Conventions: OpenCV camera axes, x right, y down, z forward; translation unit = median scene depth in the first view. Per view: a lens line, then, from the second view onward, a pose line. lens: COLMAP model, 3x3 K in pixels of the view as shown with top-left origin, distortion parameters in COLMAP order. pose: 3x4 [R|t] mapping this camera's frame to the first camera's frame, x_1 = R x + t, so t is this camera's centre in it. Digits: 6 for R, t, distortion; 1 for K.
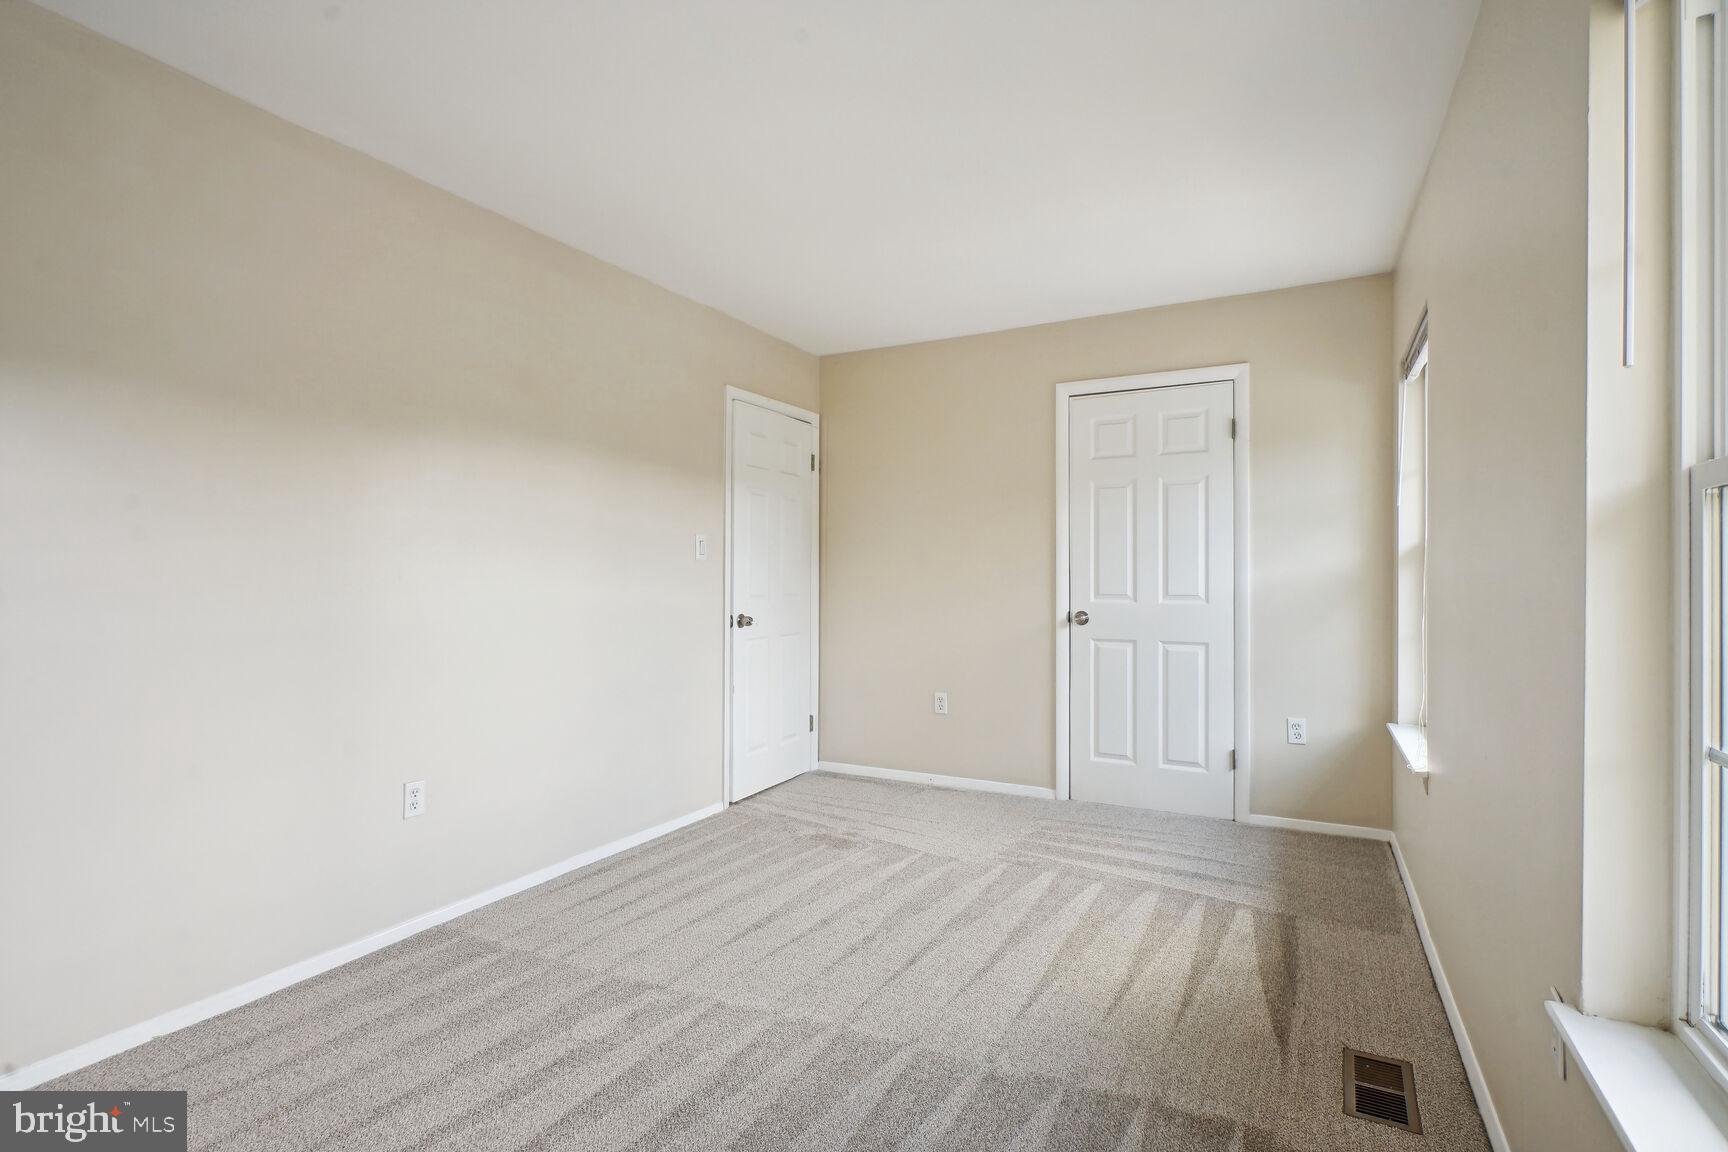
lens RADIAL K [[806.3, 0, 859.8], [0, 806.3, 573.6], [0, 0, 1]] dist [-0.025565, 0.001212]
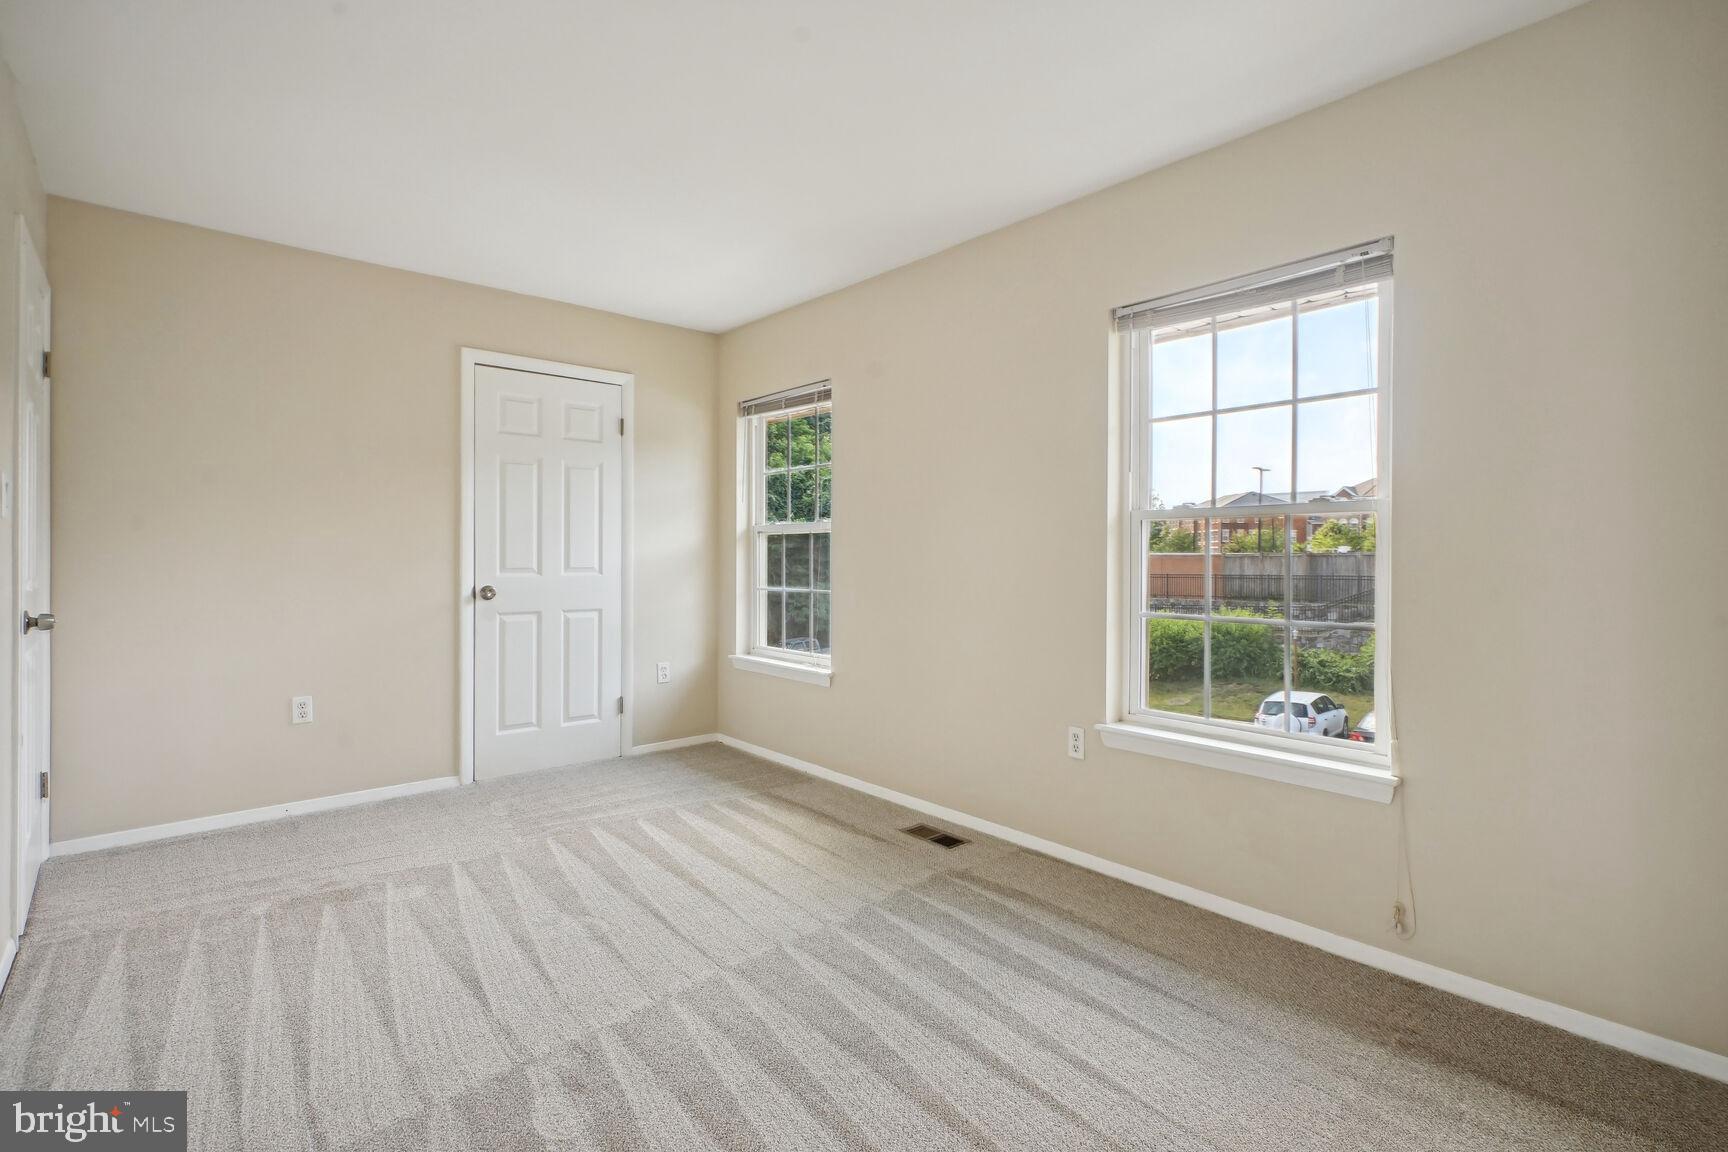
lens RADIAL K [[813.1, 0, 859.3], [0, 813.1, 561.3], [0, 0, 1]] dist [-0.014044, 0.000353]
pose [[0.351303, -0.009483, 0.936214, -0.553386], [-0.006618, 0.999899, 0.012612, 0.000958], [-0.936238, -0.010627, 0.351205, 0.255594]]
